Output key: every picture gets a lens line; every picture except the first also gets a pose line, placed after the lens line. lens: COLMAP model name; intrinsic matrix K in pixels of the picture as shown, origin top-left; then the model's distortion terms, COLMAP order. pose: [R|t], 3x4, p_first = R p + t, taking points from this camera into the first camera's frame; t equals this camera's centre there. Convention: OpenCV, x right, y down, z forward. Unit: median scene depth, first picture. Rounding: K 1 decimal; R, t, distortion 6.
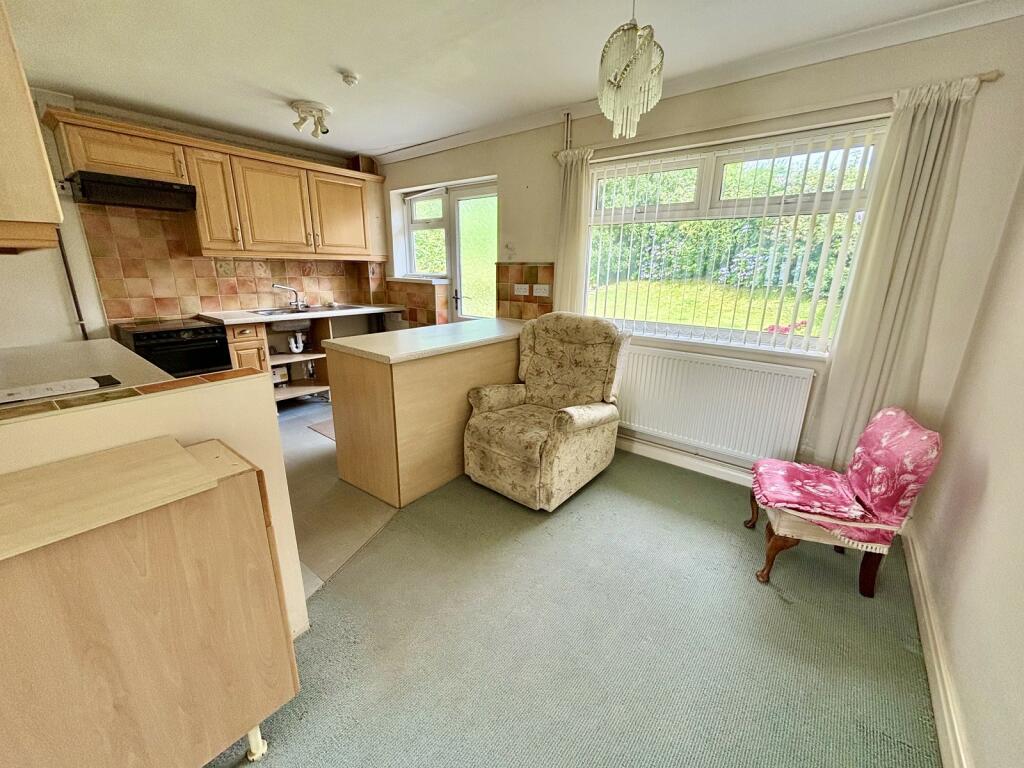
lens RADIAL K [[409.2, 0, 512.0], [0, 409.2, 384.0], [0, 0, 1]] dist [0.000477, -0.010966]
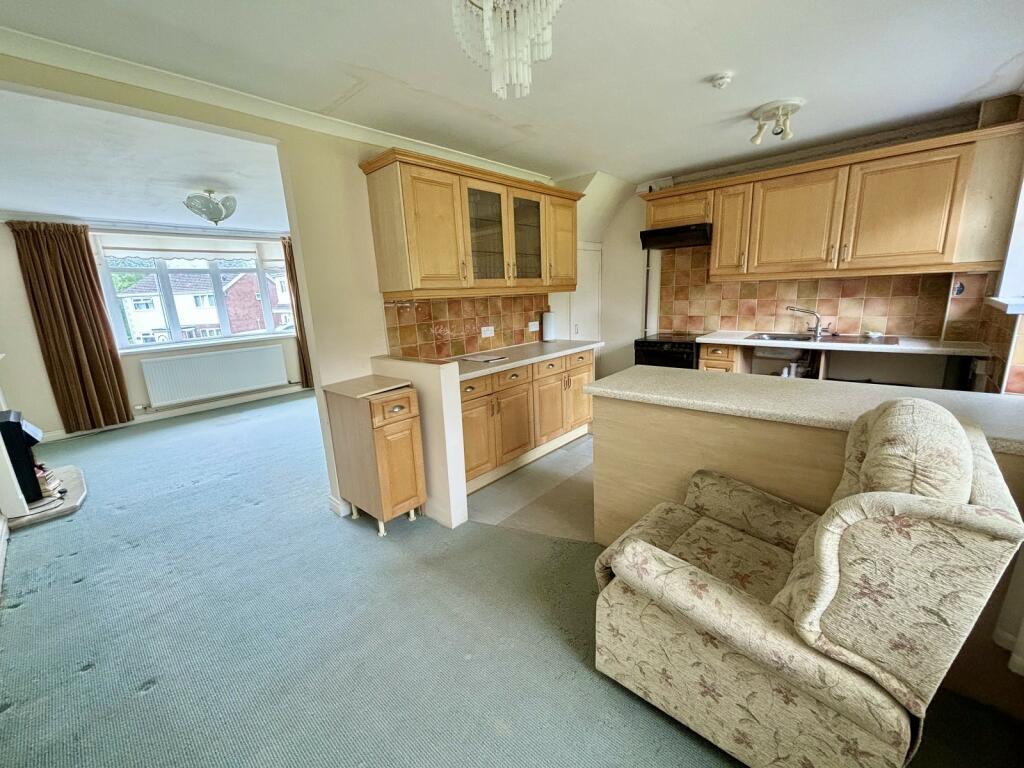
lens RADIAL K [[407.9, 0, 512.0], [0, 407.9, 384.0], [0, 0, 1]] dist [0.017109, -0.000097]
pose [[-0.052455, 0.213316, -0.975574, 0.433009], [-0.233220, 0.947287, 0.219671, -0.157039], [0.971008, 0.239046, 0.000060, 0.498999]]
